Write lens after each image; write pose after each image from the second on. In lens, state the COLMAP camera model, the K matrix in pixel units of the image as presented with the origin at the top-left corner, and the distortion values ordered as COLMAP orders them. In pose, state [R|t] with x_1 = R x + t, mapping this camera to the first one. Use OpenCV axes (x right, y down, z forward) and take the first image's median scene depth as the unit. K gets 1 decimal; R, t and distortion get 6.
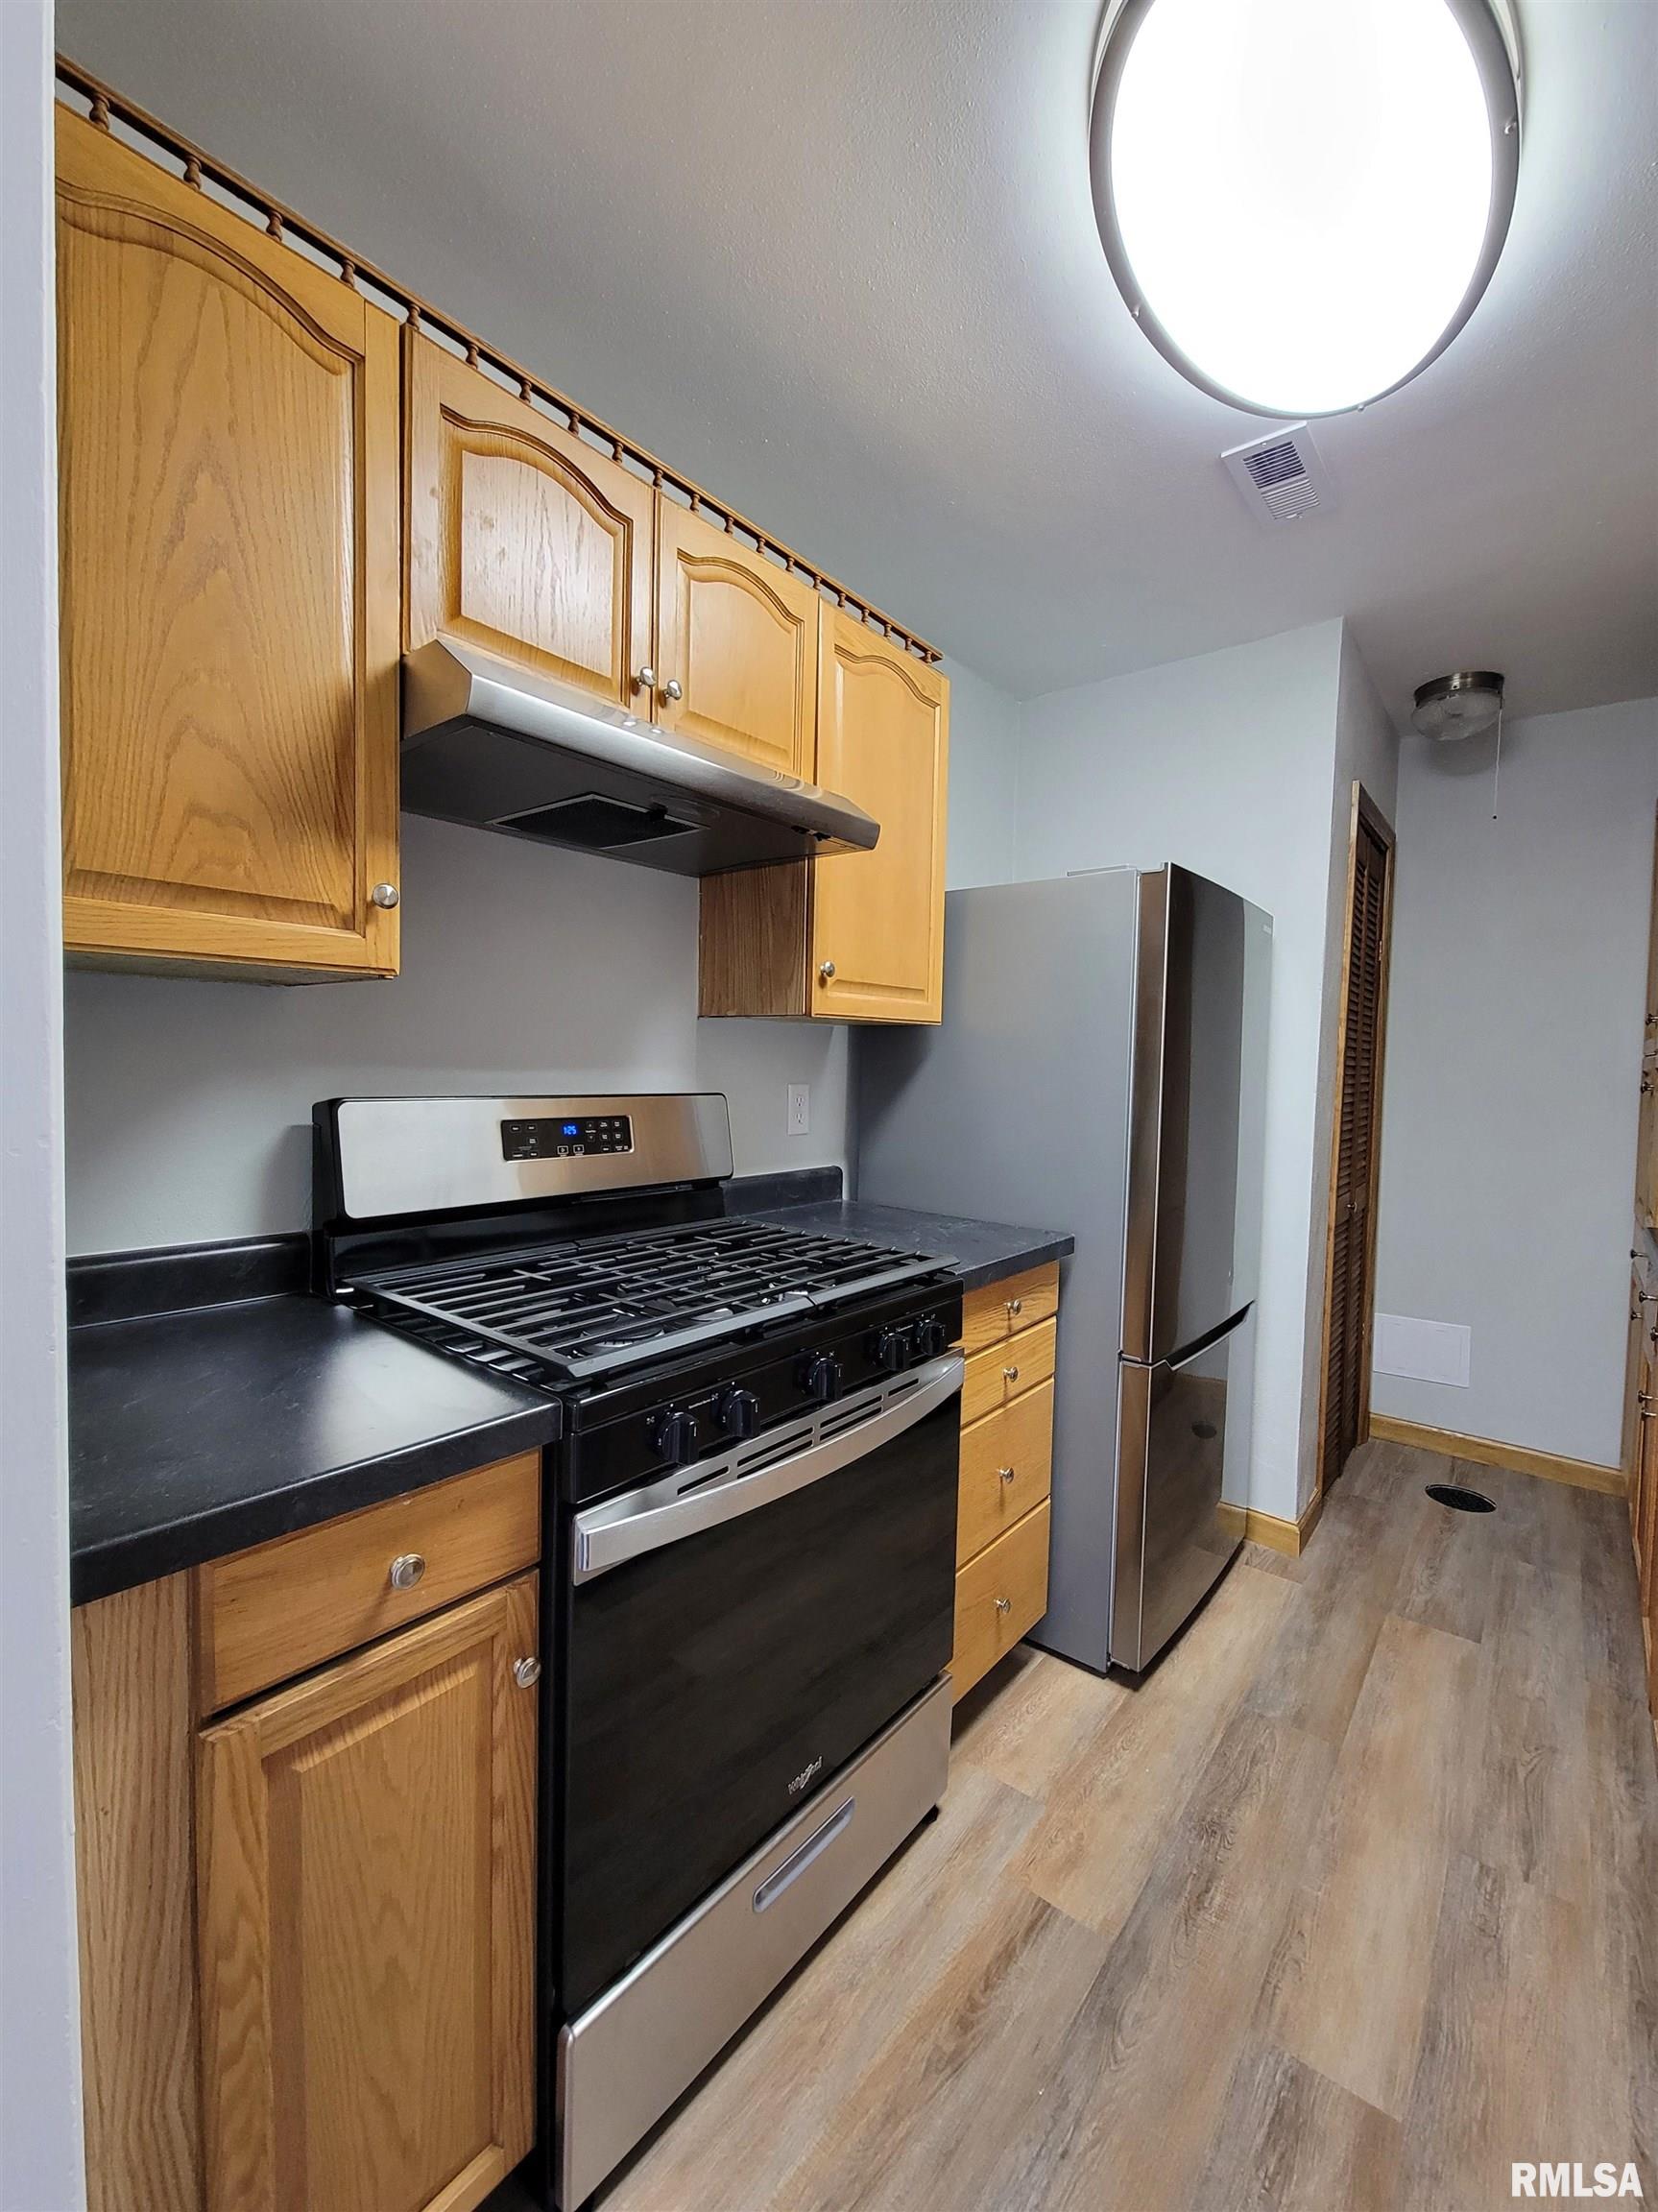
lens RADIAL K [[935.5, 0, 829.0], [0, 935.5, 1106.0], [0, 0, 1]] dist [-0.002582, 0.000105]
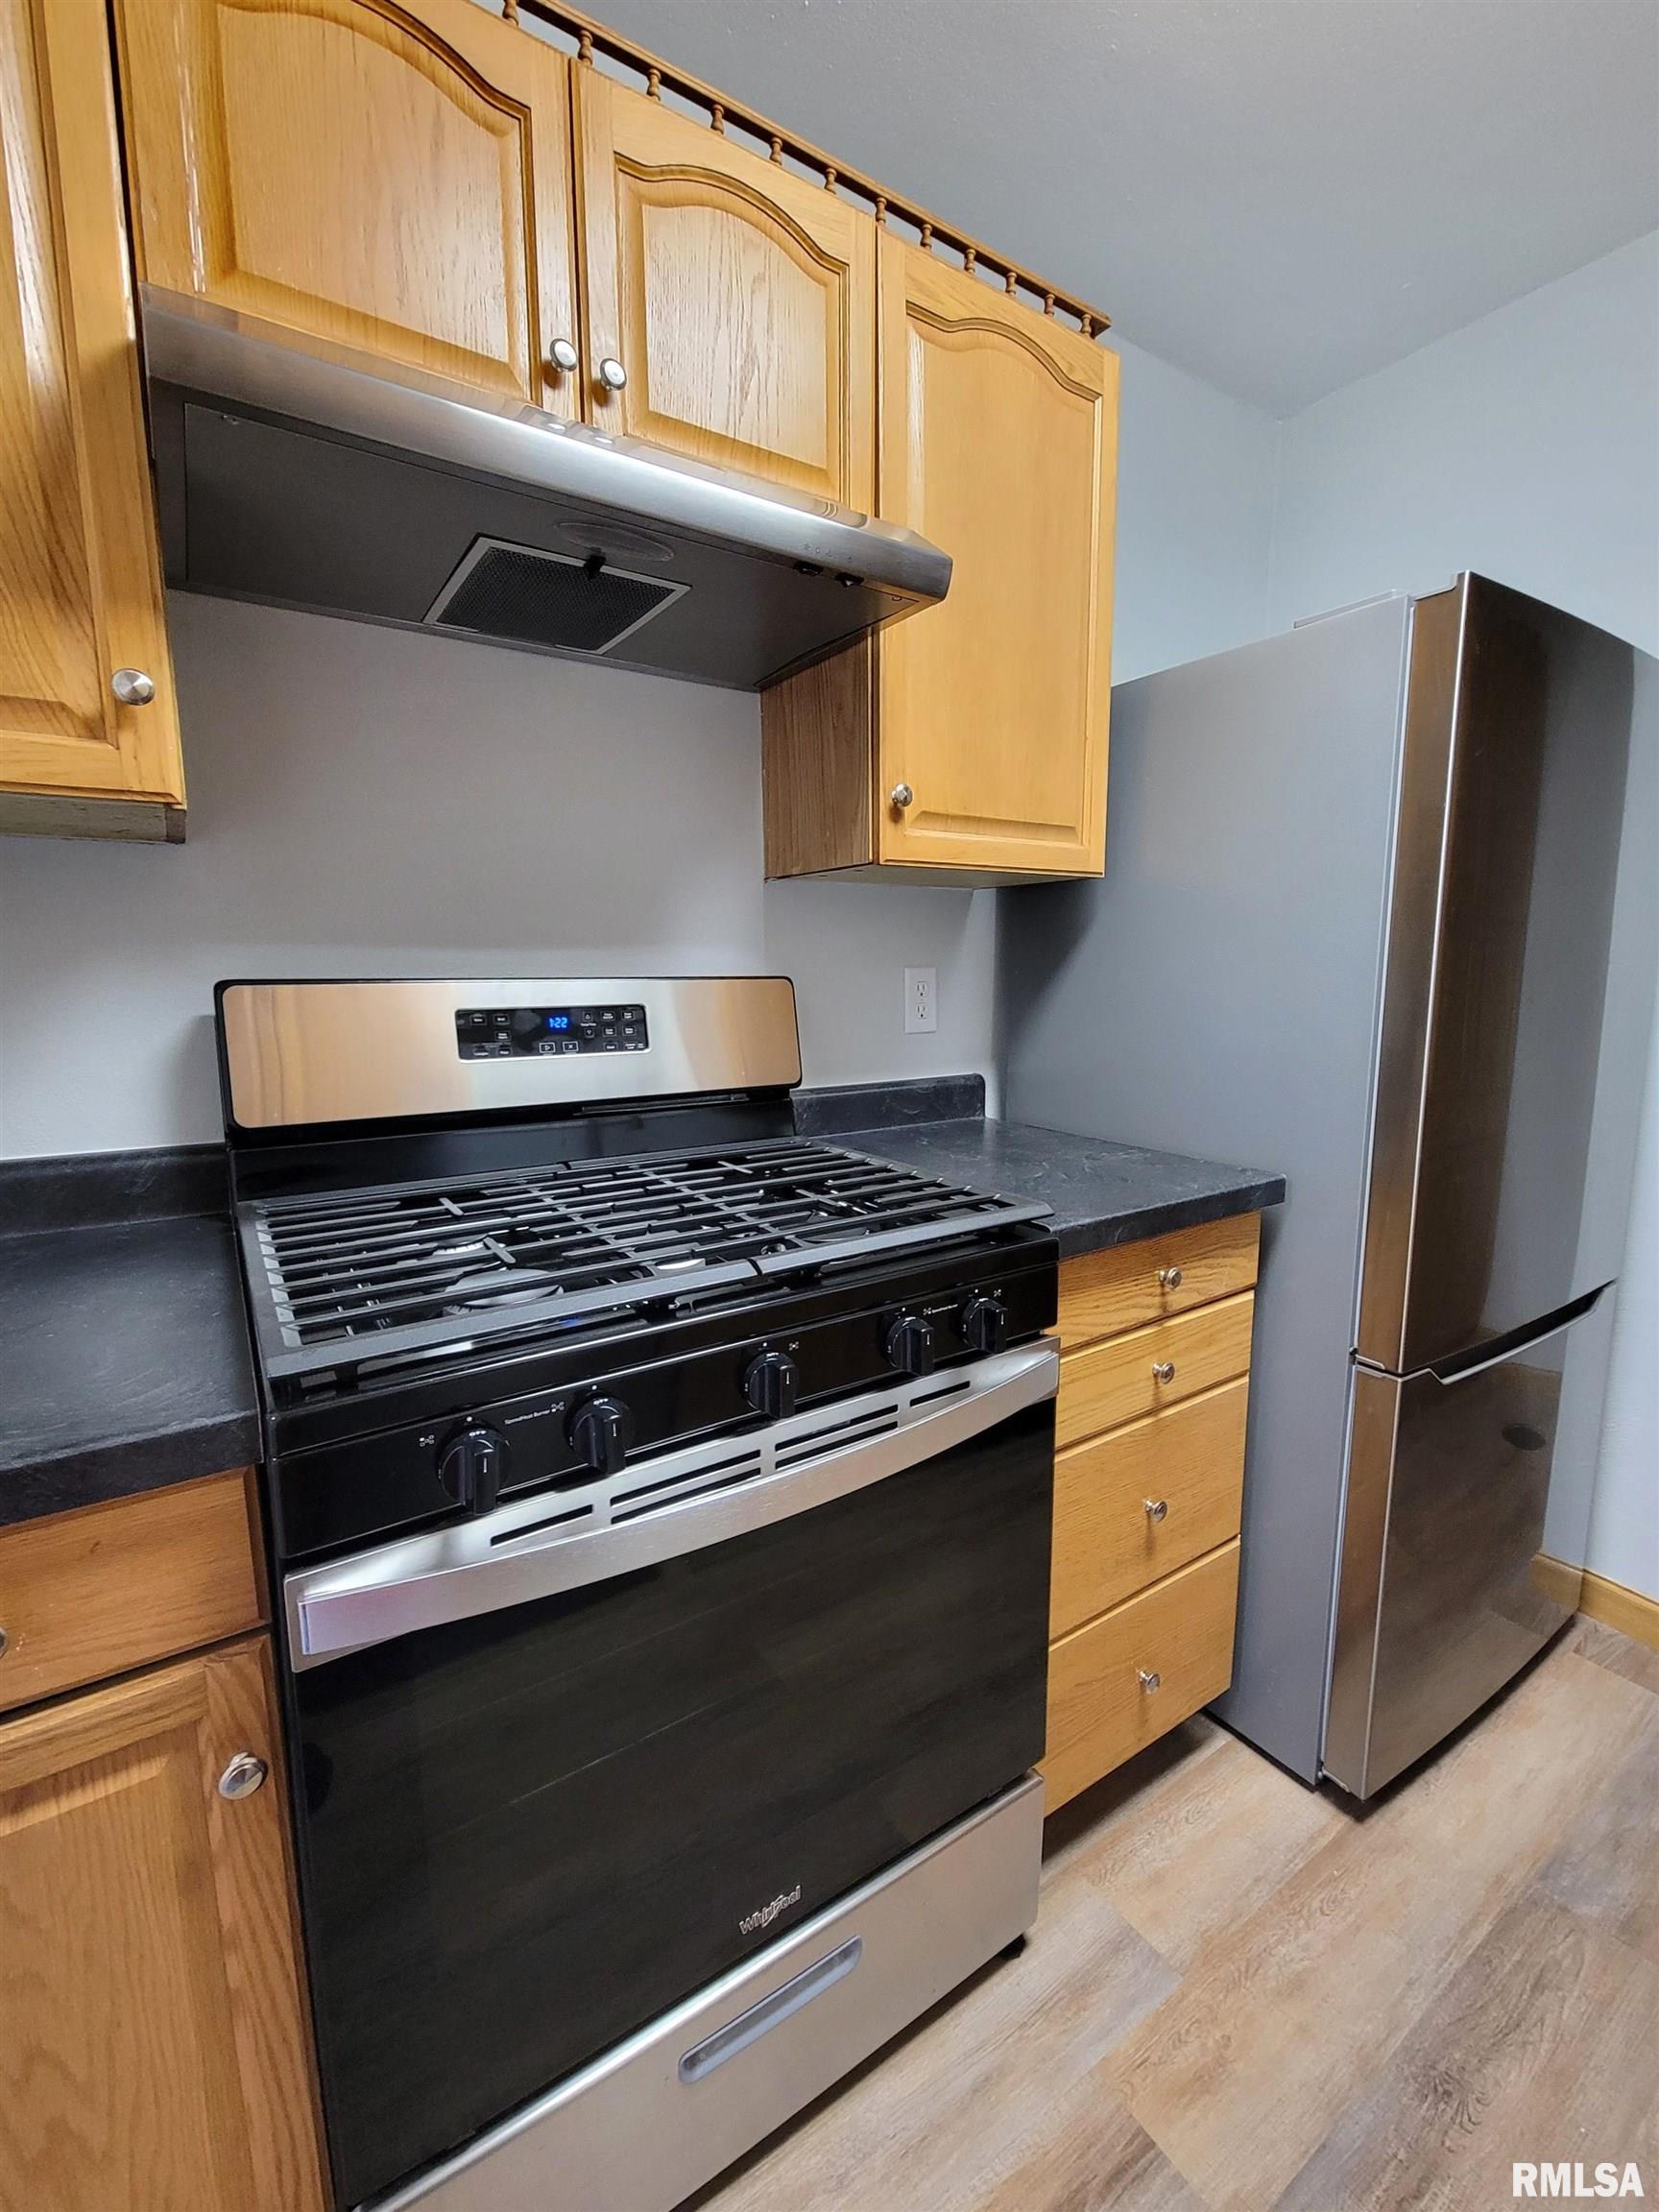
lens RADIAL K [[953.0, 0, 829.5], [0, 953.0, 1106.0], [0, 0, 1]] dist [0.003128, -0.003905]
pose [[0.954262, 0.017590, -0.298455, 0.175789], [0.010013, 0.995827, 0.090707, 0.024294], [0.298805, -0.089547, 0.950104, 0.286292]]
